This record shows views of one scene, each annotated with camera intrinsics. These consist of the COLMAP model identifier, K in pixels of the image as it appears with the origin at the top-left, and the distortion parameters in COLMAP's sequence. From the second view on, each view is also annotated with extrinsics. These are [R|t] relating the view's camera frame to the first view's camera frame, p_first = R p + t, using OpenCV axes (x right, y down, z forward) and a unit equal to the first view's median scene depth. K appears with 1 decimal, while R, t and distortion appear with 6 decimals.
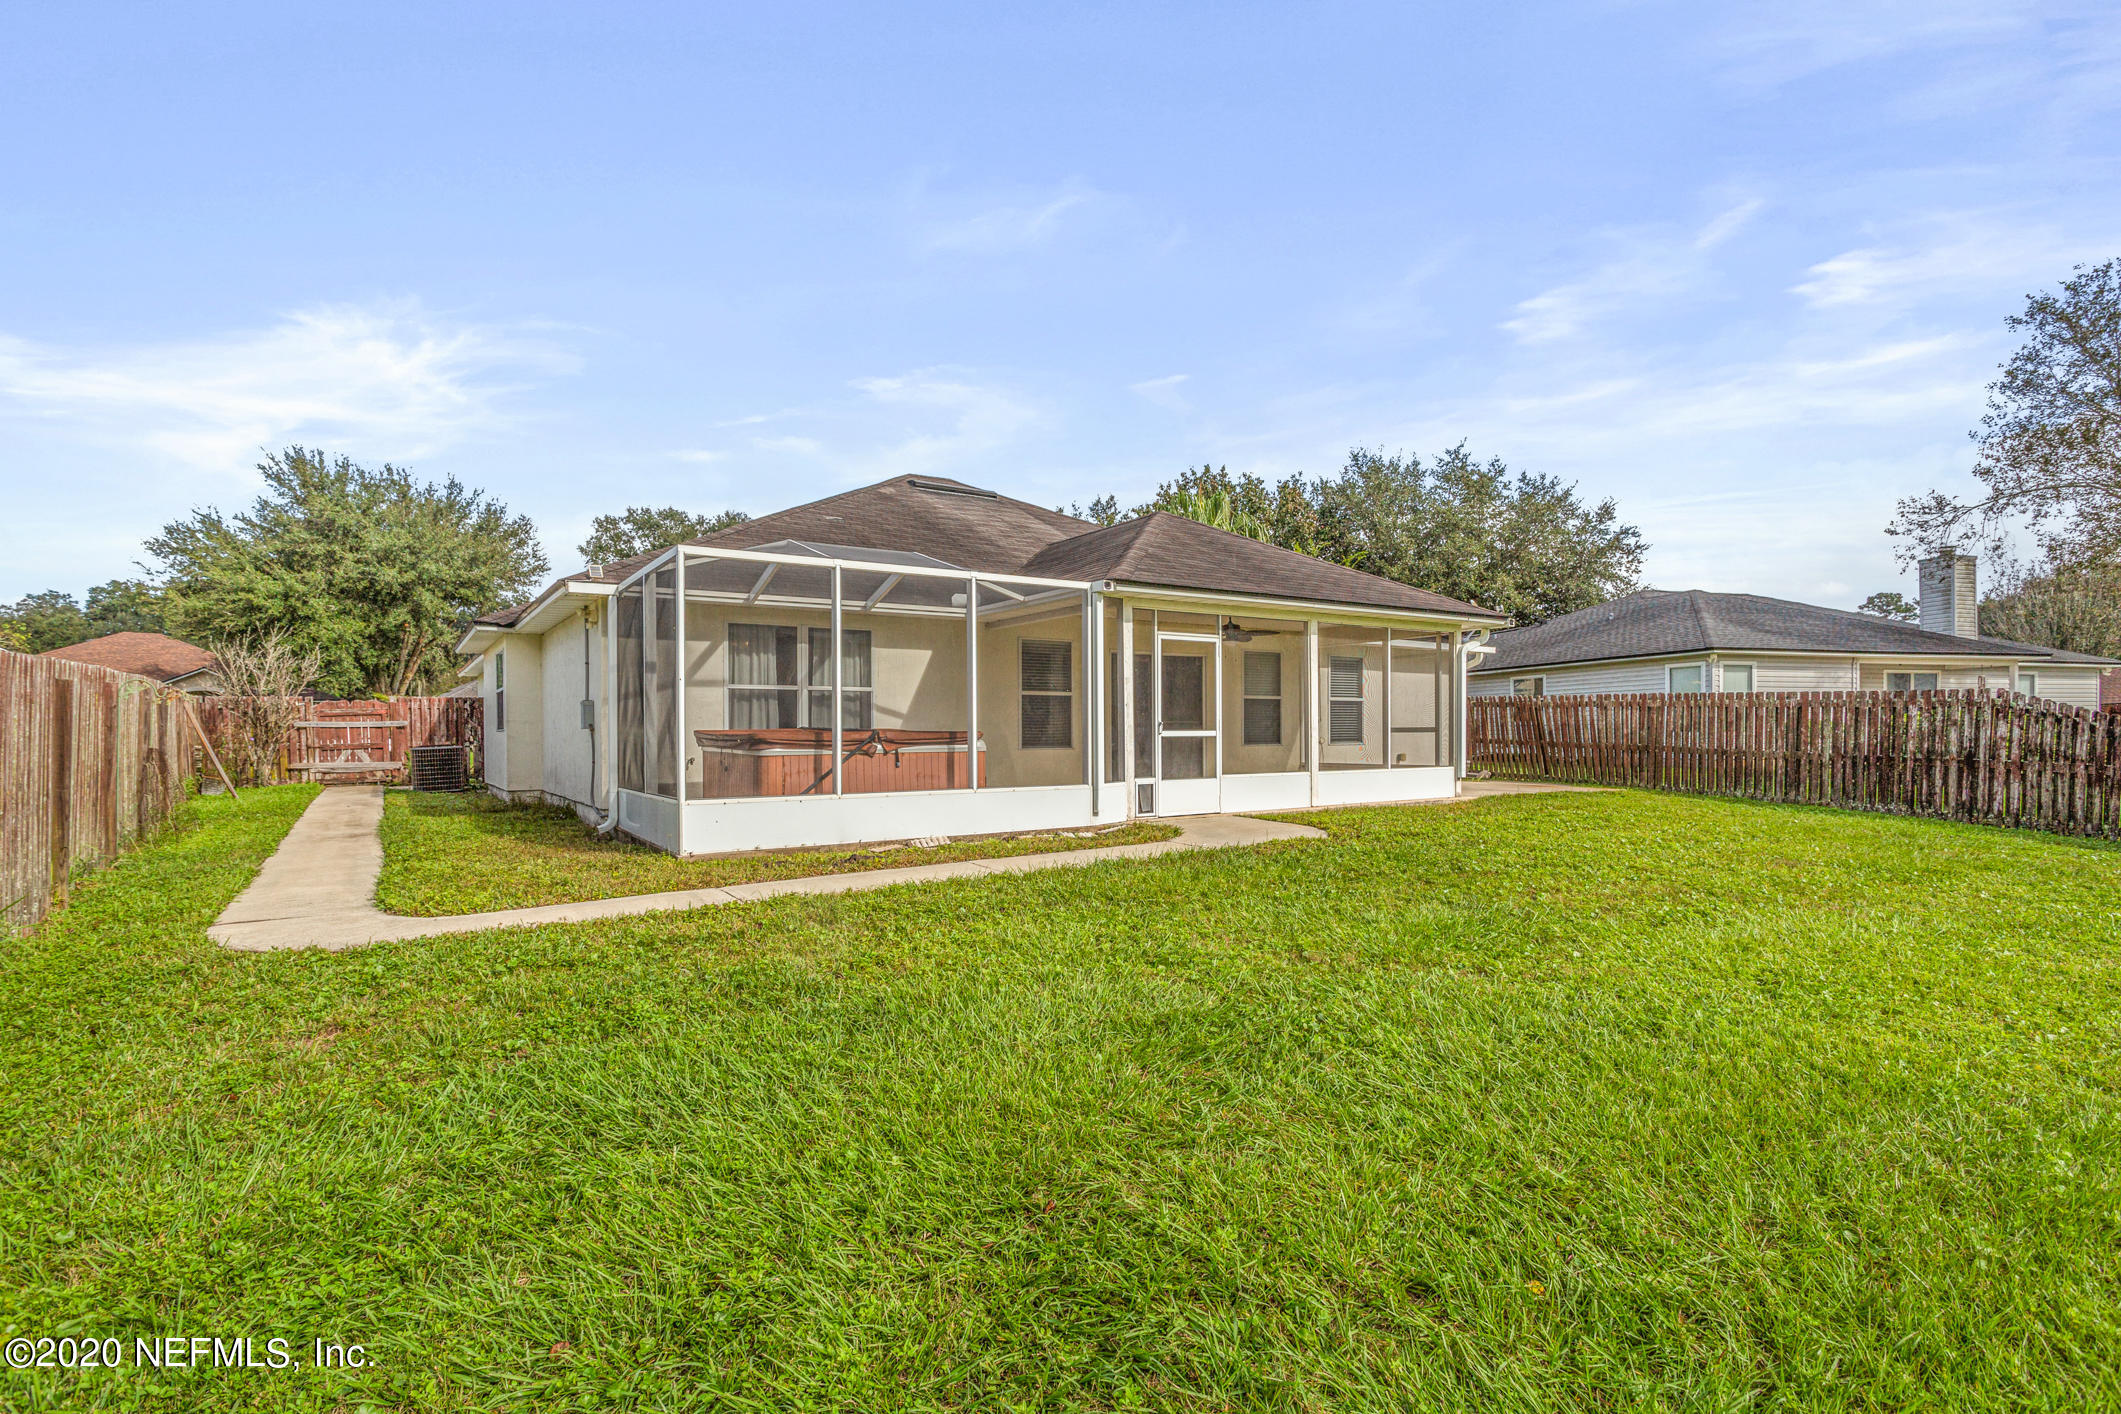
lens RADIAL K [[1006.3, 0, 1060.5], [0, 1006.3, 707.0], [0, 0, 1]] dist [-0.000976, -0.000093]
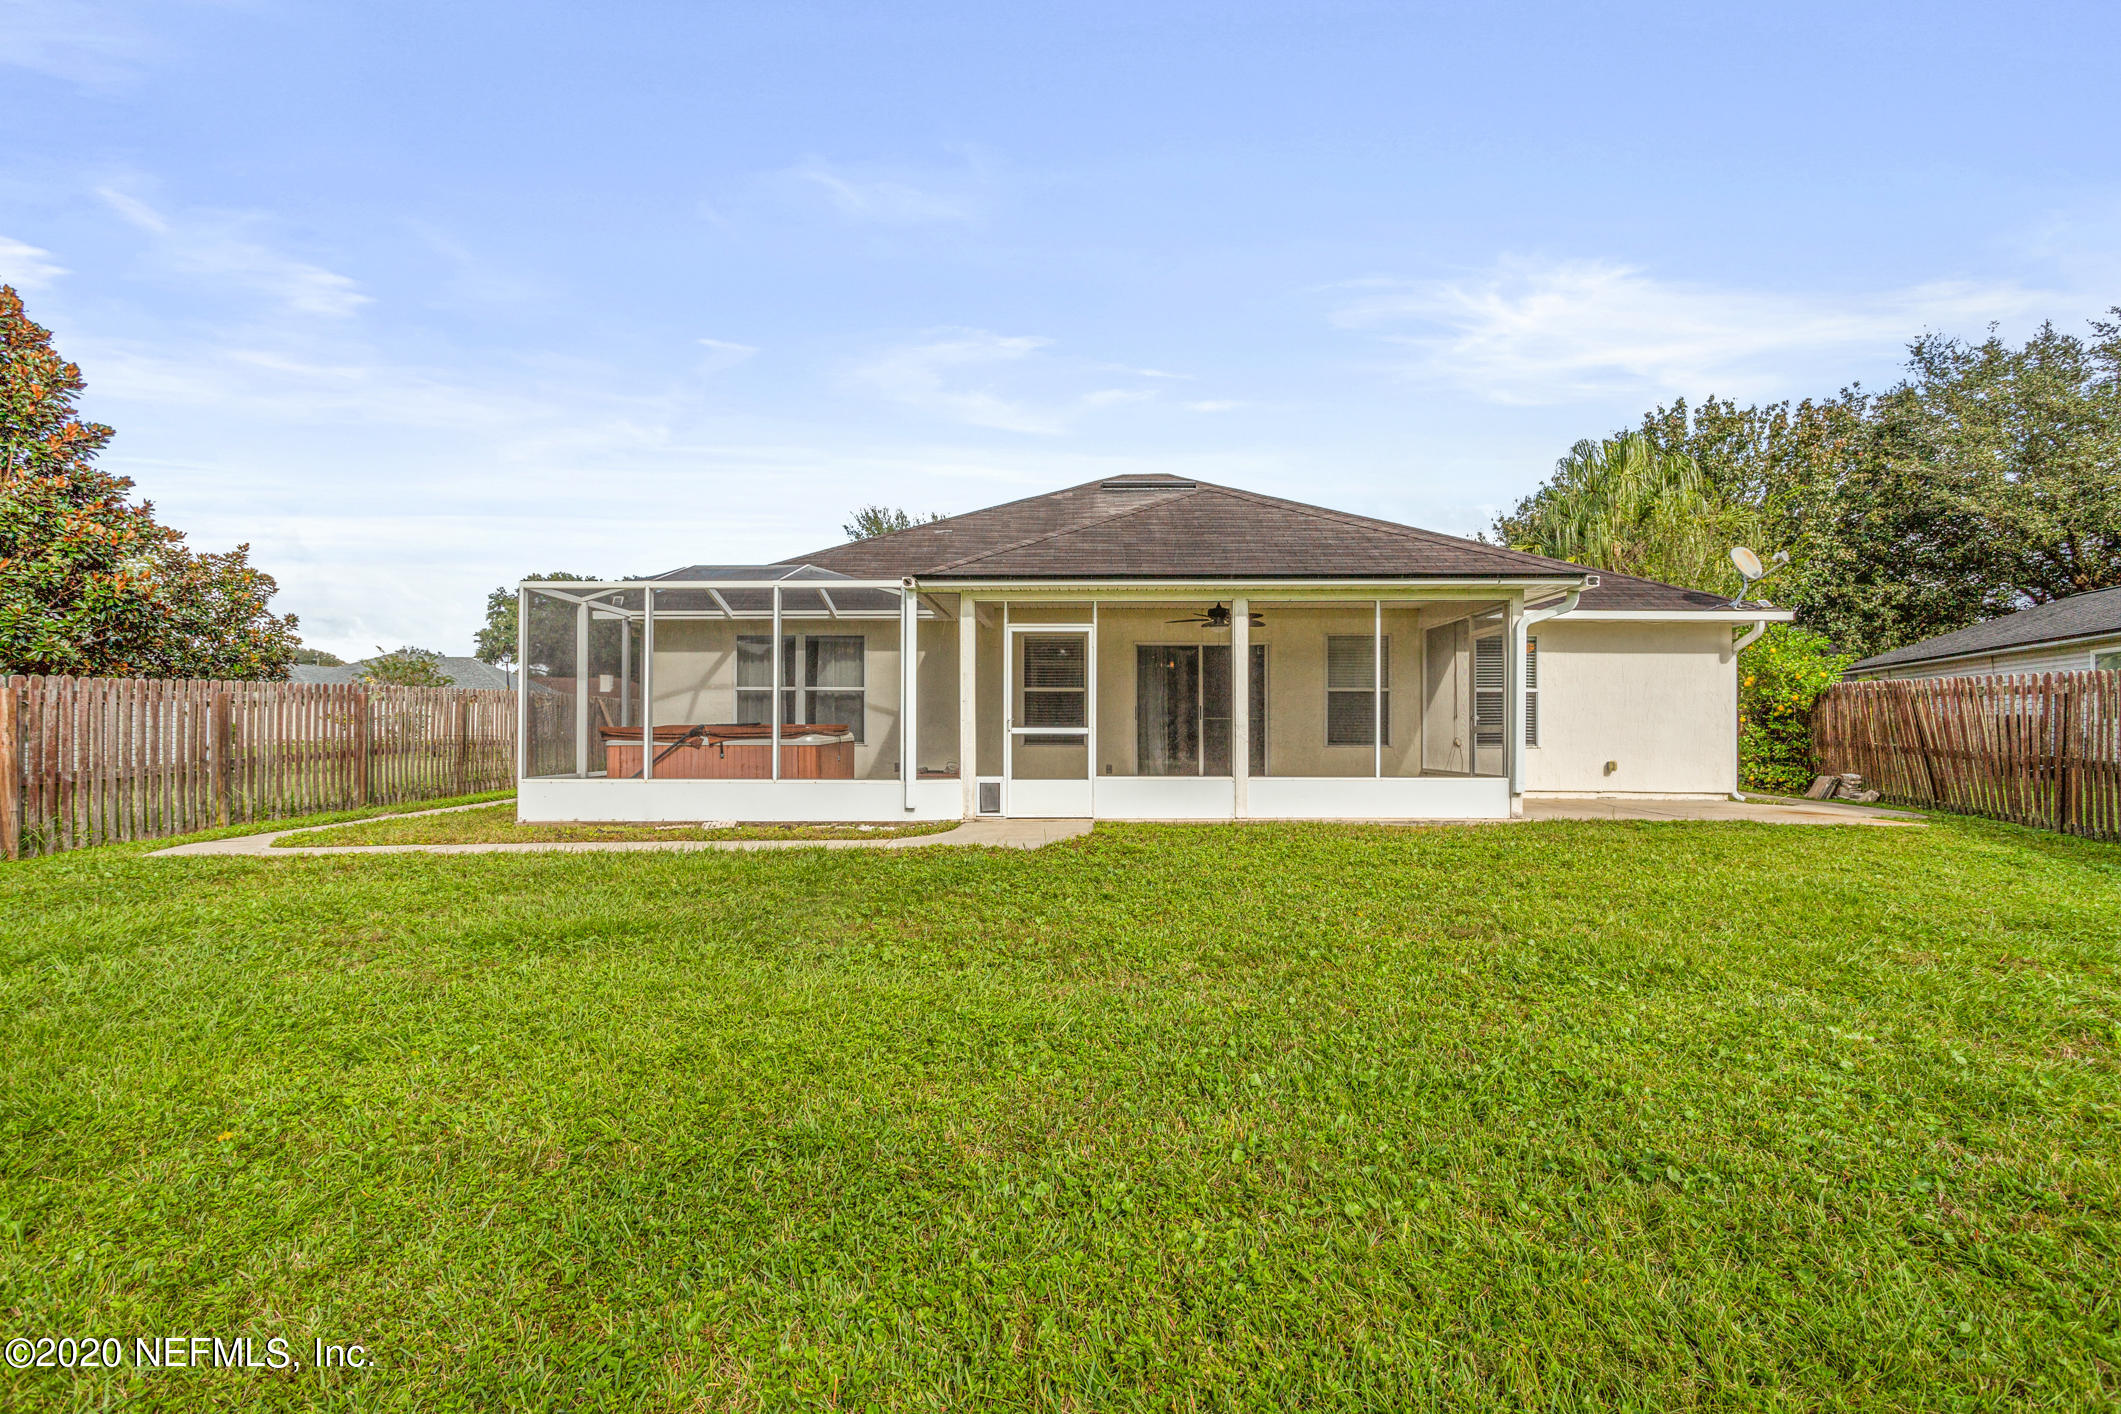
lens RADIAL K [[1006.3, 0, 1060.5], [0, 1006.3, 707.0], [0, 0, 1]] dist [-0.000976, -0.000093]
pose [[0.825010, -0.008150, -0.565059, 0.680195], [0.008004, 0.999964, -0.002737, 0.007113], [0.565061, -0.002264, 0.825046, 0.239119]]
